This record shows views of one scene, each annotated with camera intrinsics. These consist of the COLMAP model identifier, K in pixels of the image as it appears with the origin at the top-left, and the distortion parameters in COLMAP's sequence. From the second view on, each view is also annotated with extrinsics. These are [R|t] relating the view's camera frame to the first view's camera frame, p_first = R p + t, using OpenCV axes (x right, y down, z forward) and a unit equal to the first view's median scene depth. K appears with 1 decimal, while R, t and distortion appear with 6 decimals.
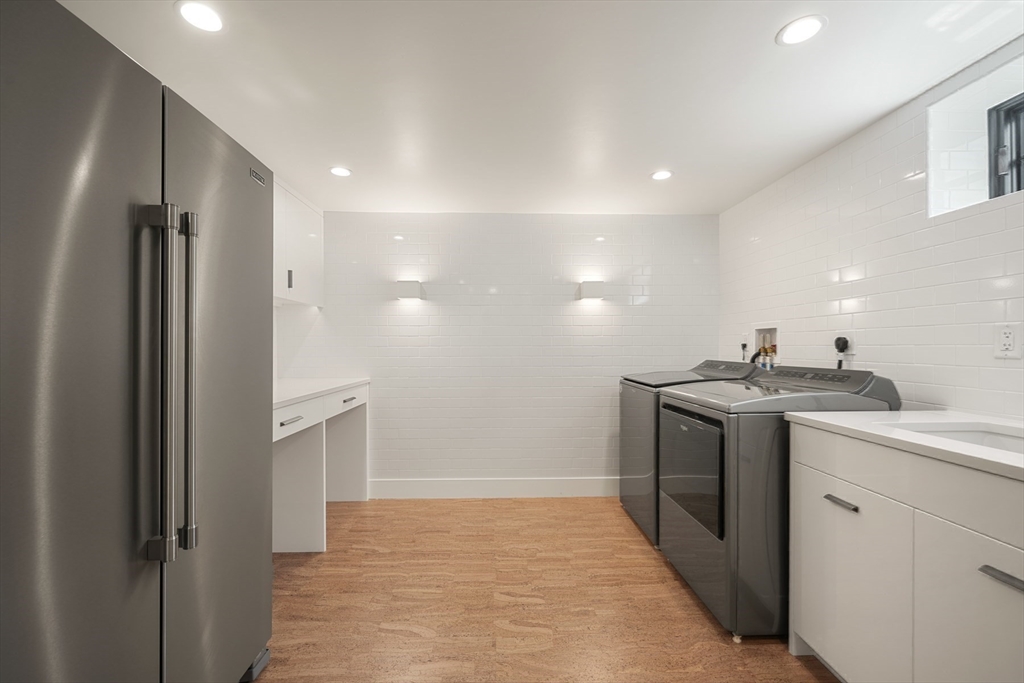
lens RADIAL K [[439.5, 0, 510.3], [0, 439.5, 345.0], [0, 0, 1]] dist [0.000409, 0.000144]
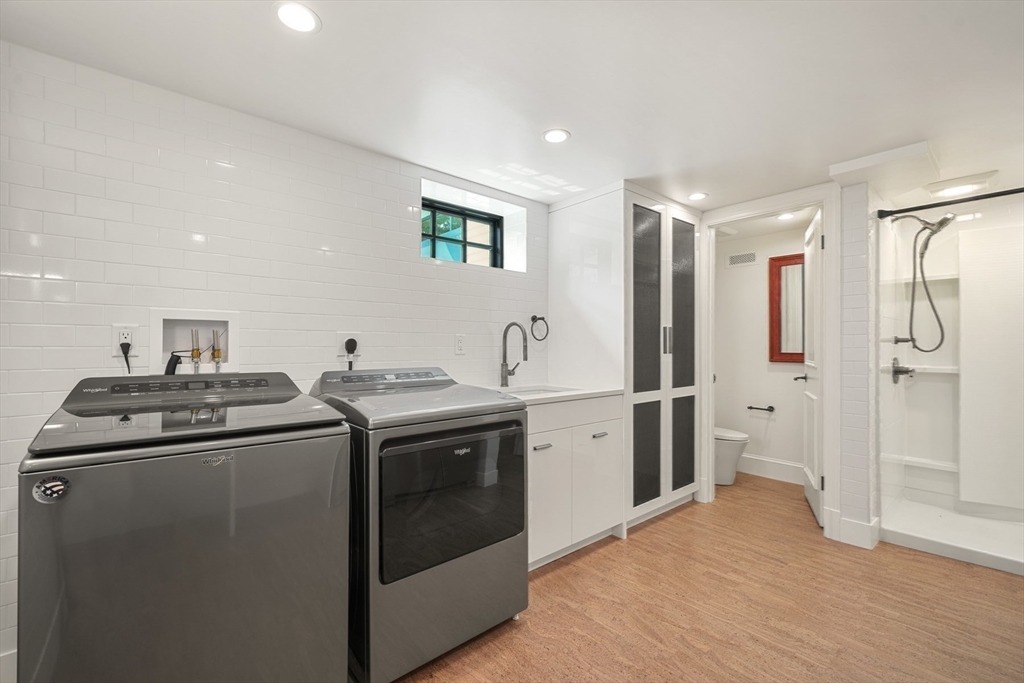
lens RADIAL K [[439.5, 0, 510.3], [0, 439.5, 343.7], [0, 0, 1]] dist [0.000409, 0.000144]
pose [[-0.633515, 0.006971, 0.773699, -0.256295], [-0.003207, 0.999927, -0.011635, 0.004559], [-0.773724, -0.009852, -0.633447, 1.350569]]
